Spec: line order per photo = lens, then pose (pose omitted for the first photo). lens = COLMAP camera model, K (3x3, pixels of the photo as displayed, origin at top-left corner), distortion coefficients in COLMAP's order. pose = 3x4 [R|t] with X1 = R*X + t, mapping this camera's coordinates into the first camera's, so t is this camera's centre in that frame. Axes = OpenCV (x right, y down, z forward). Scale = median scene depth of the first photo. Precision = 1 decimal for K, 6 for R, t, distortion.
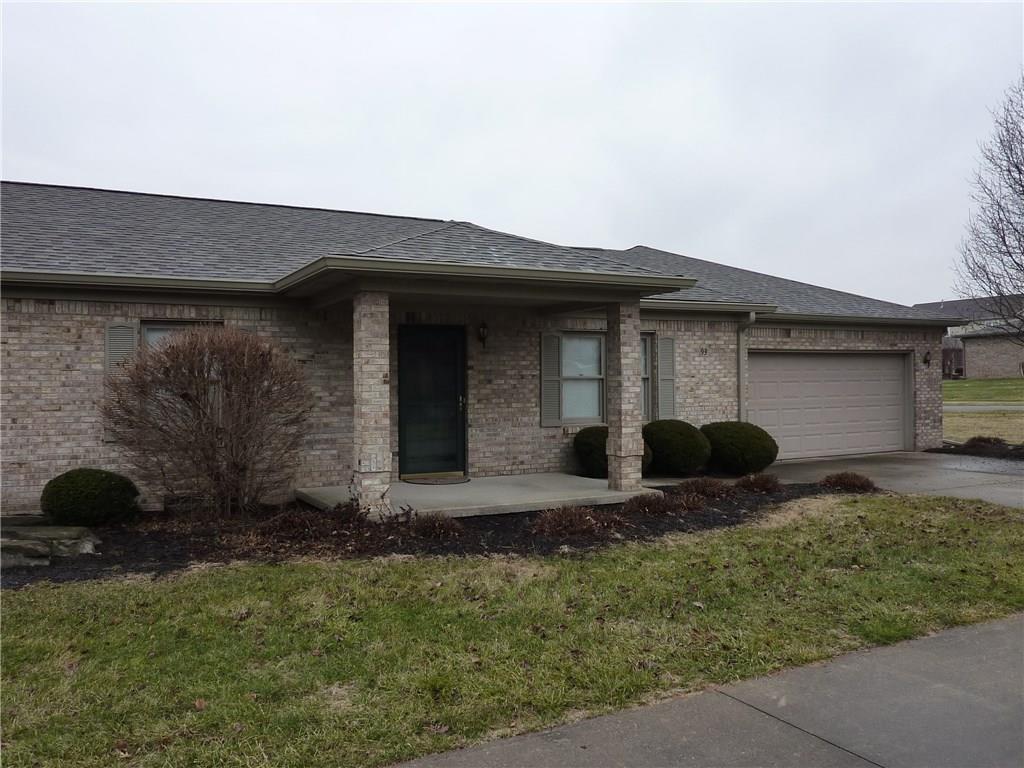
lens RADIAL K [[827.4, 0, 512.0], [0, 827.4, 384.0], [0, 0, 1]] dist [-0.027586, -0.003176]
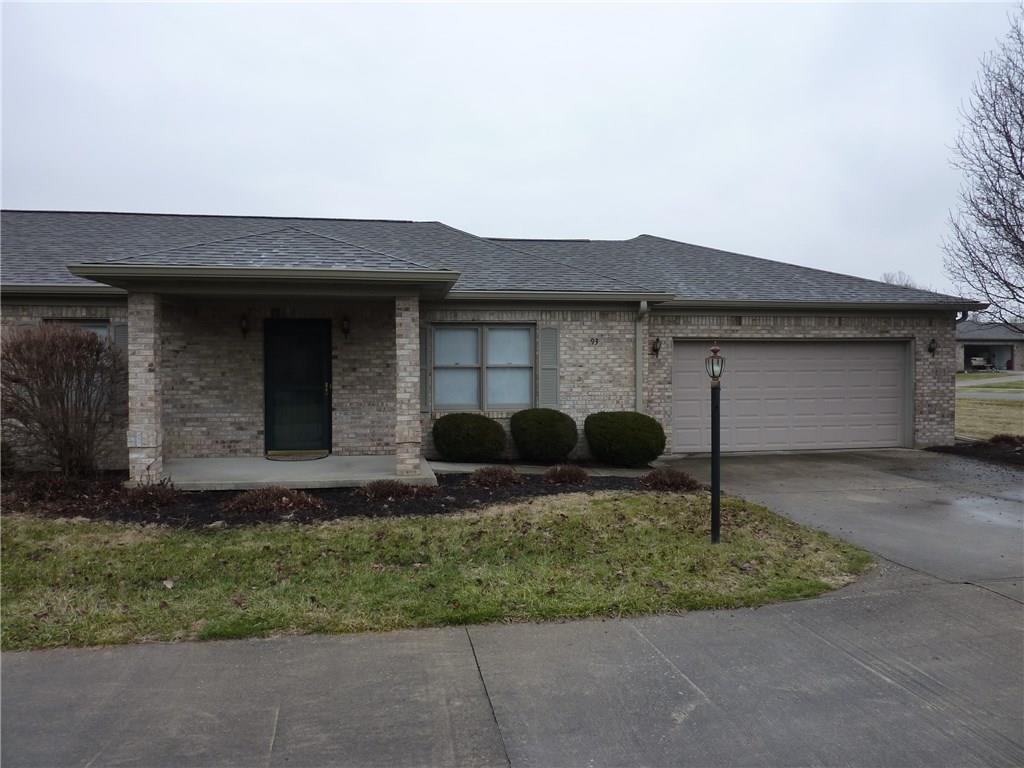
lens RADIAL K [[760.0, 0, 536.0], [0, 760.0, 377.5], [0, 0, 1]] dist [-0.026630, -0.006085]
pose [[0.952612, 0.012751, -0.303920, 0.510927], [-0.008089, 0.999830, 0.016594, -0.011113], [0.304080, -0.013349, 0.952553, 0.112171]]
